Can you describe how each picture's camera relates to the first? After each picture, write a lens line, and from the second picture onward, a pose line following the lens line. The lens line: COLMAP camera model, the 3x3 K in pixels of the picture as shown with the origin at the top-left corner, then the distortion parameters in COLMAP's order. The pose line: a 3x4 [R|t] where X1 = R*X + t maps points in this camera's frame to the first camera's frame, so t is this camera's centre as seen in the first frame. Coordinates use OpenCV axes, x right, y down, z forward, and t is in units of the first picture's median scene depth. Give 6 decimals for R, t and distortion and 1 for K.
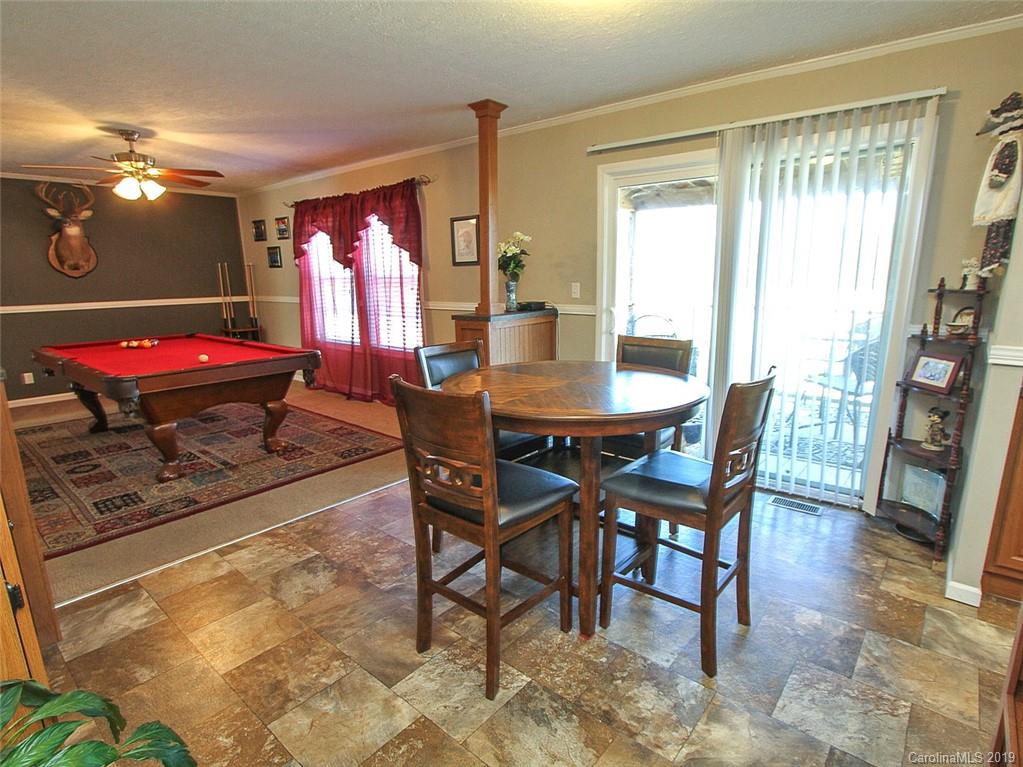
lens RADIAL K [[533.1, 0, 530.2], [0, 533.1, 388.7], [0, 0, 1]] dist [-0.019534, 0.001224]
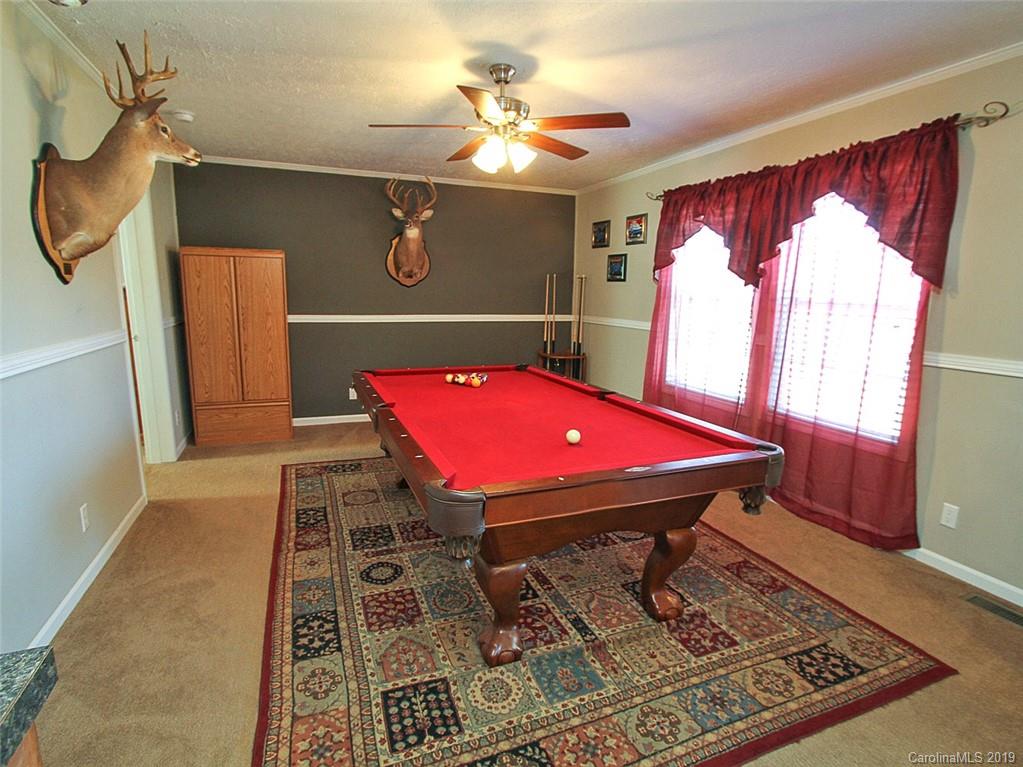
lens RADIAL K [[533.8, 0, 511.5], [0, 533.8, 383.5], [0, 0, 1]] dist [-0.019024, 0.000288]
pose [[0.871936, 0.111112, -0.476846, -0.285406], [-0.131226, 0.991312, -0.008963, -0.068841], [0.471708, 0.070390, 0.878941, 0.325153]]
